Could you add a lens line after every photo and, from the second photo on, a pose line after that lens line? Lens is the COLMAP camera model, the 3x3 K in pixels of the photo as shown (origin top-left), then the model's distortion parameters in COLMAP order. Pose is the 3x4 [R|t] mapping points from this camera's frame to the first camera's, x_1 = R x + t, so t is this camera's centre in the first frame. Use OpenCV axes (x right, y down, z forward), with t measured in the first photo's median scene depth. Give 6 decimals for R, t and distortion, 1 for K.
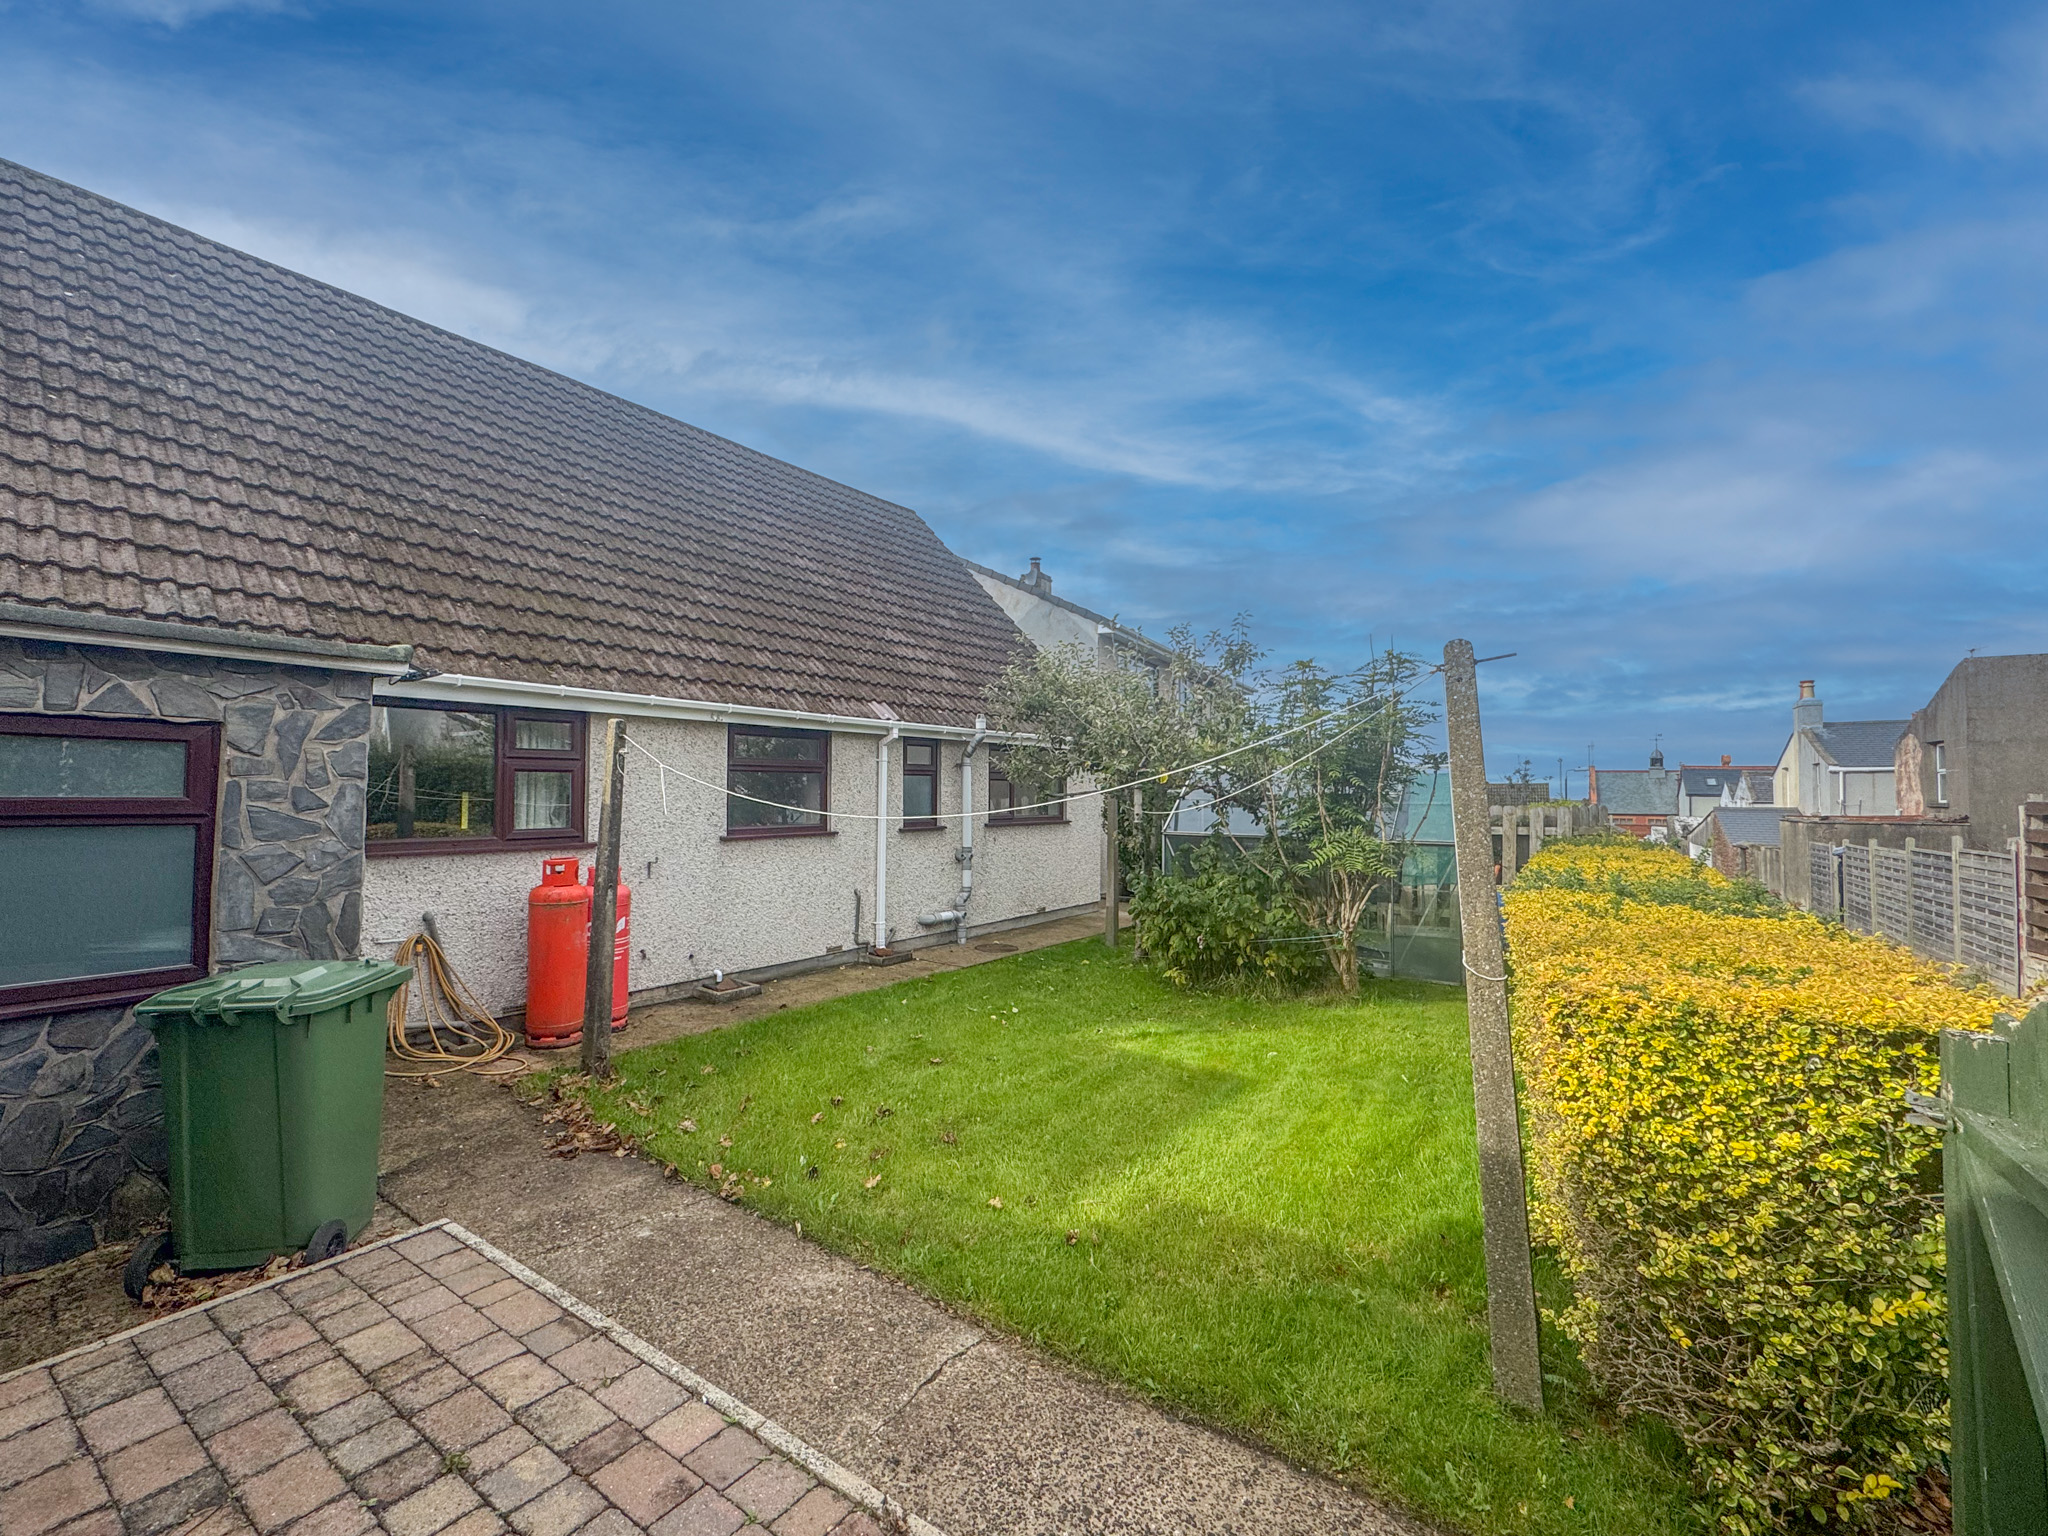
lens RADIAL K [[818.6, 0, 1016.9], [0, 818.6, 763.9], [0, 0, 1]] dist [-0.001761, -0.000304]
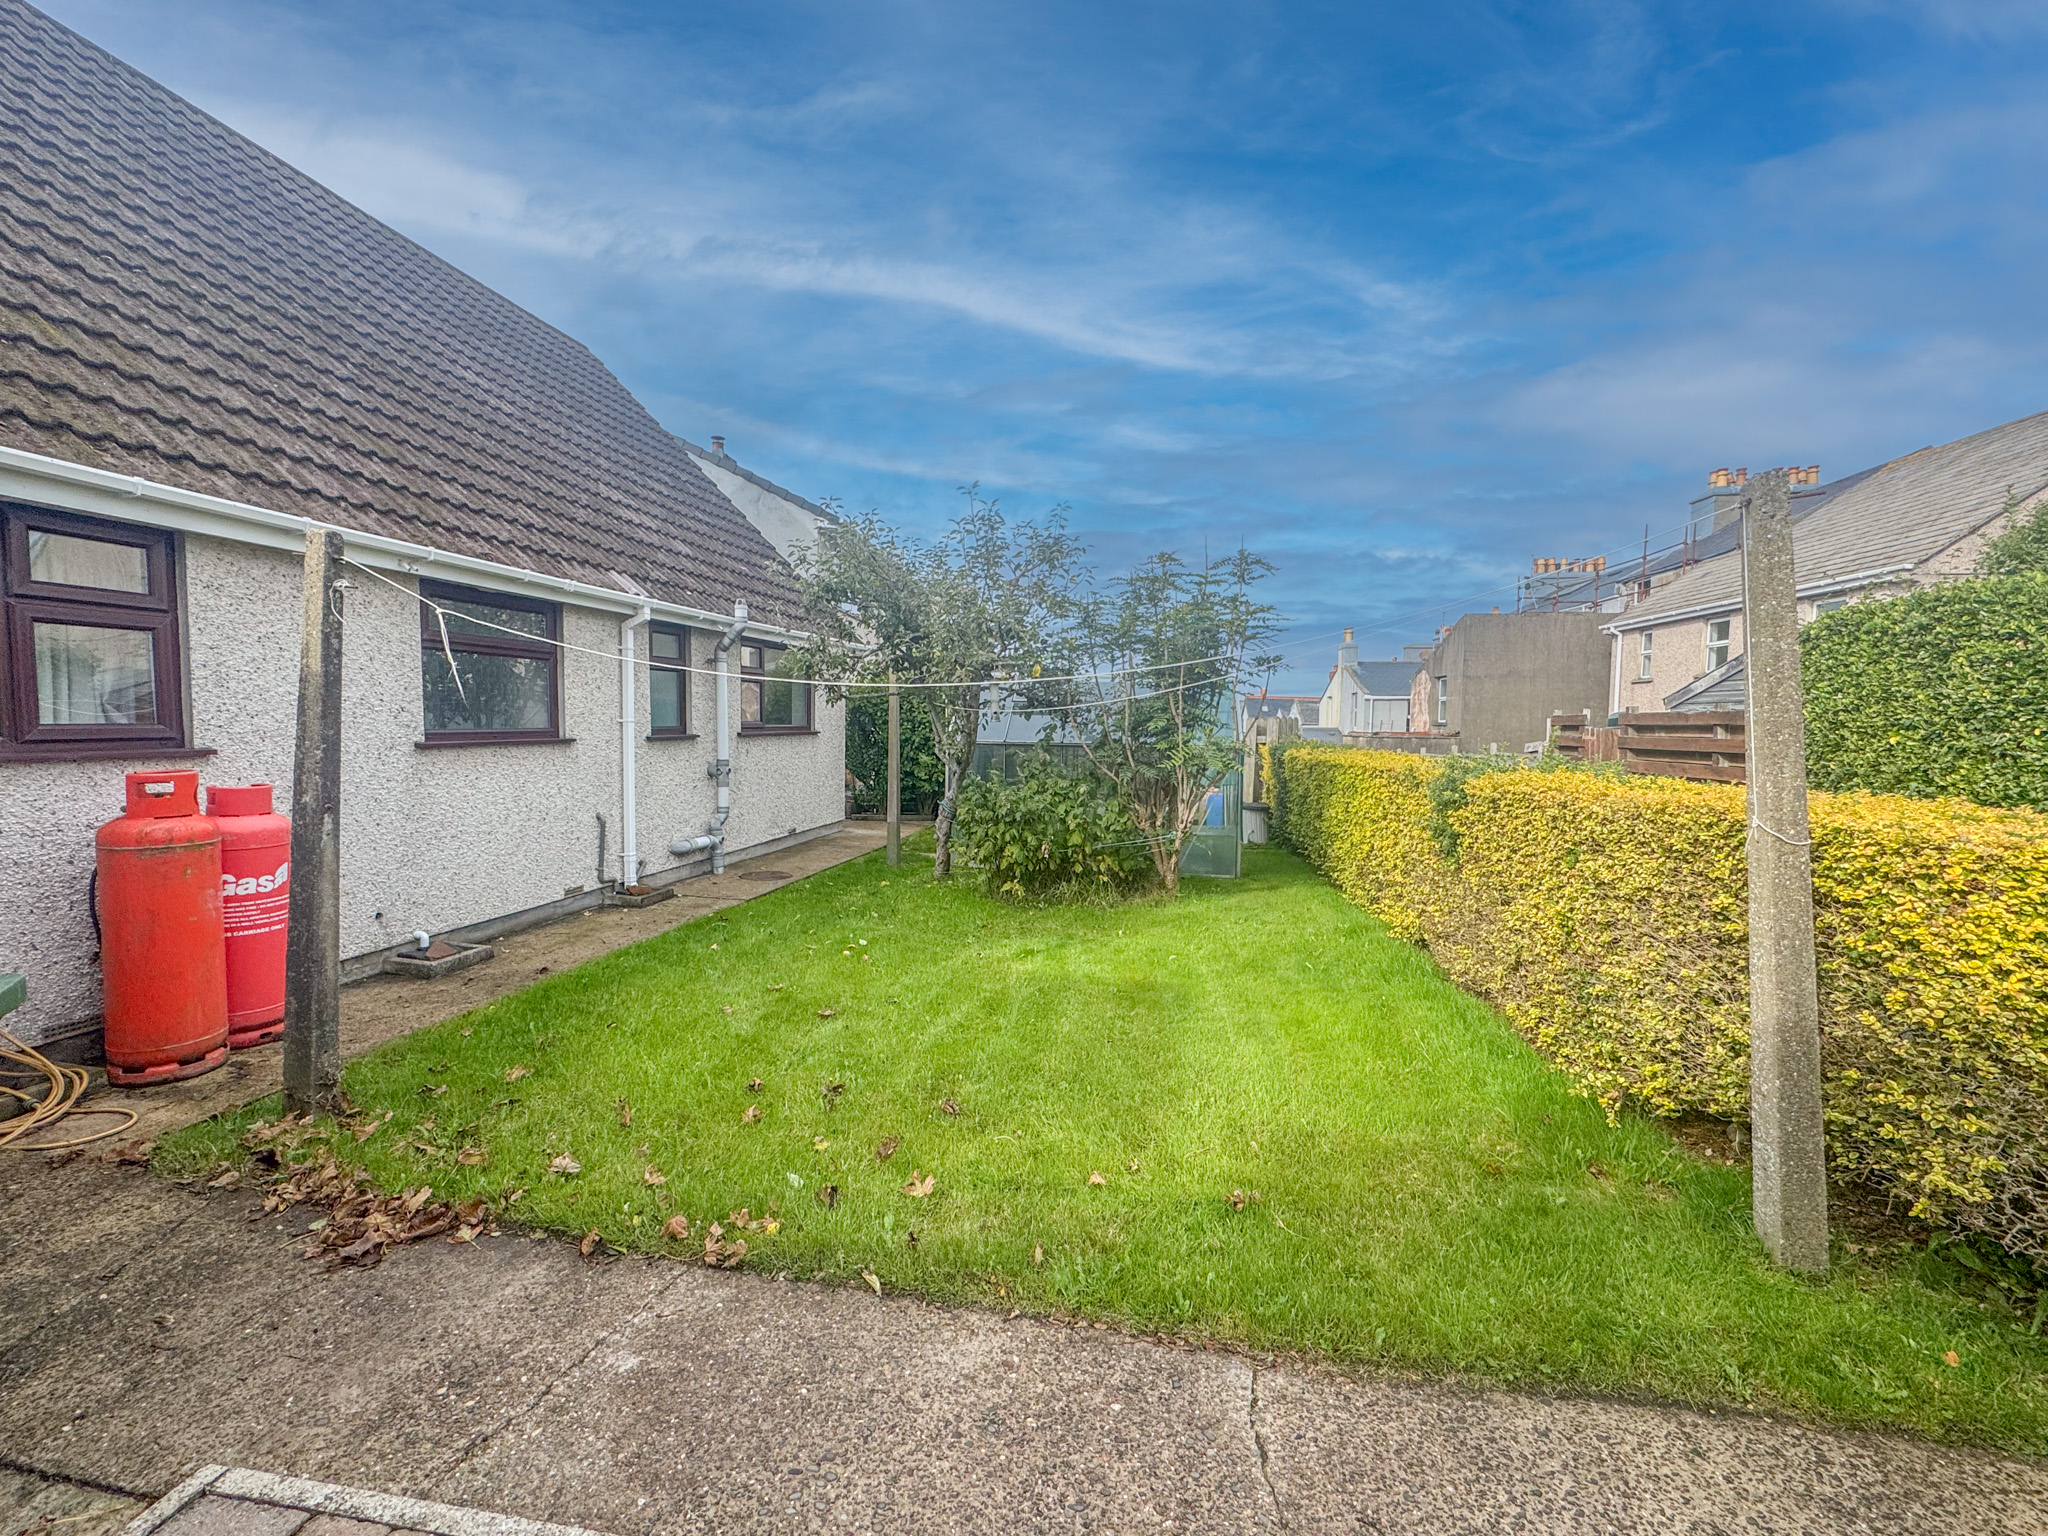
lens RADIAL K [[818.6, 0, 1003.4], [0, 818.6, 759.3], [0, 0, 1]] dist [-0.001761, -0.000304]
pose [[0.911224, -0.012972, 0.411708, -0.198915], [-0.023125, 0.996317, 0.082574, 0.035492], [-0.411262, -0.084764, 0.907567, 0.170791]]
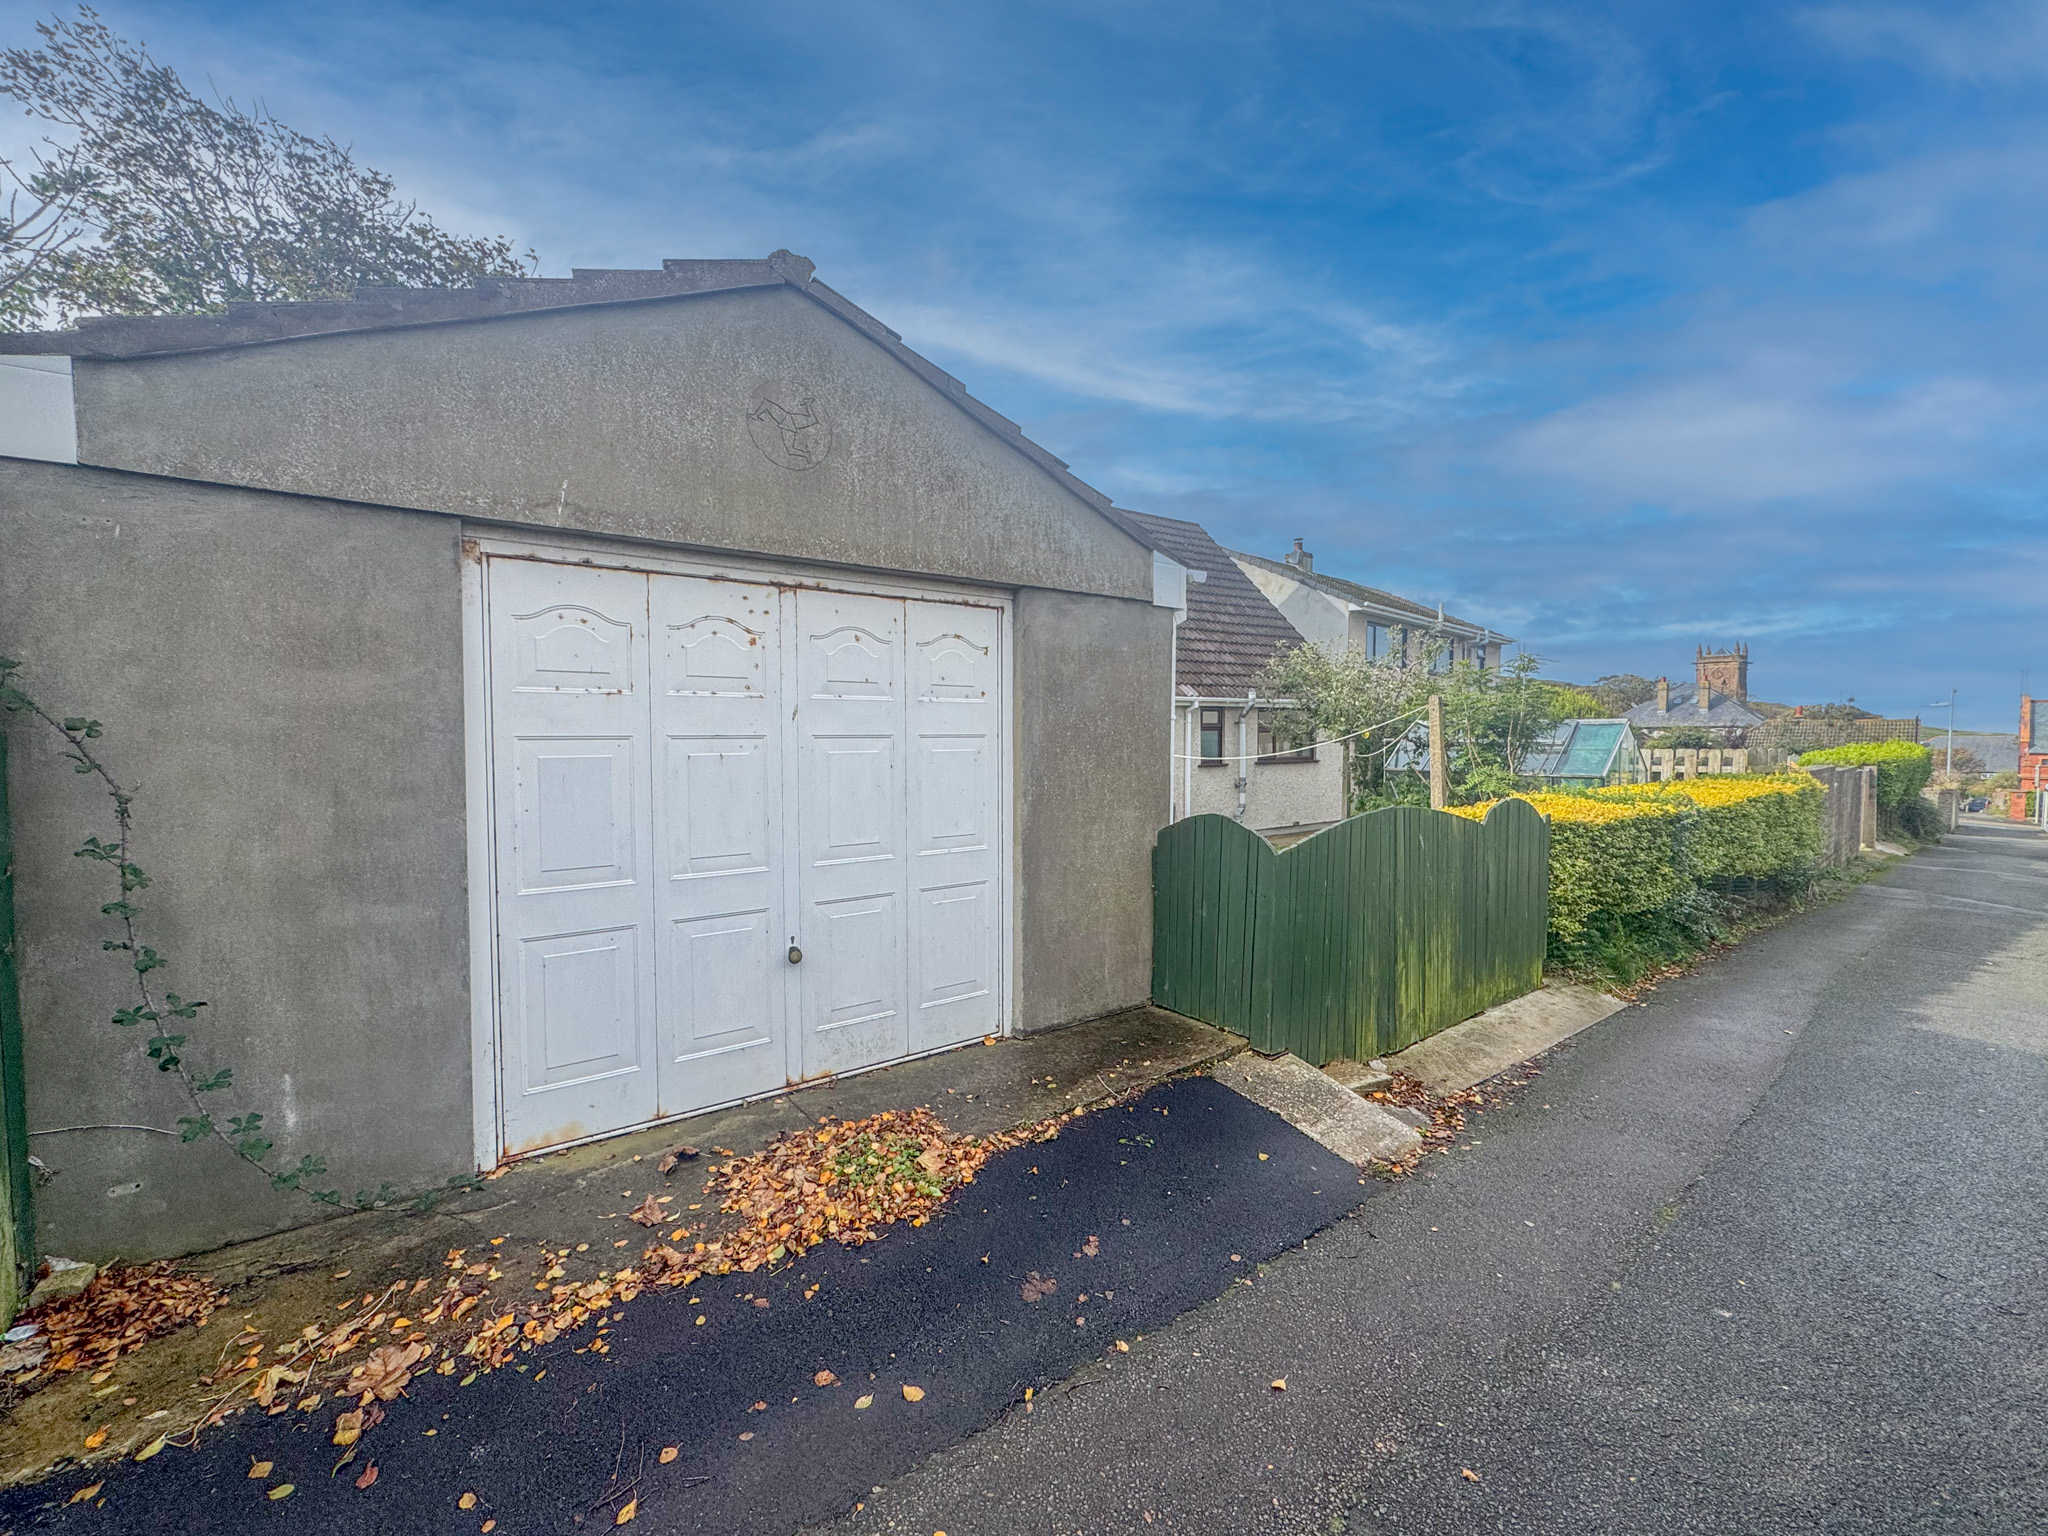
lens RADIAL K [[818.6, 0, 1035.1], [0, 818.6, 761.5], [0, 0, 1]] dist [-0.001761, -0.000304]
pose [[0.955040, 0.002490, -0.296466, 0.028117], [0.018031, 0.997626, 0.066462, -0.047751], [0.295928, -0.068819, 0.952728, -0.746200]]
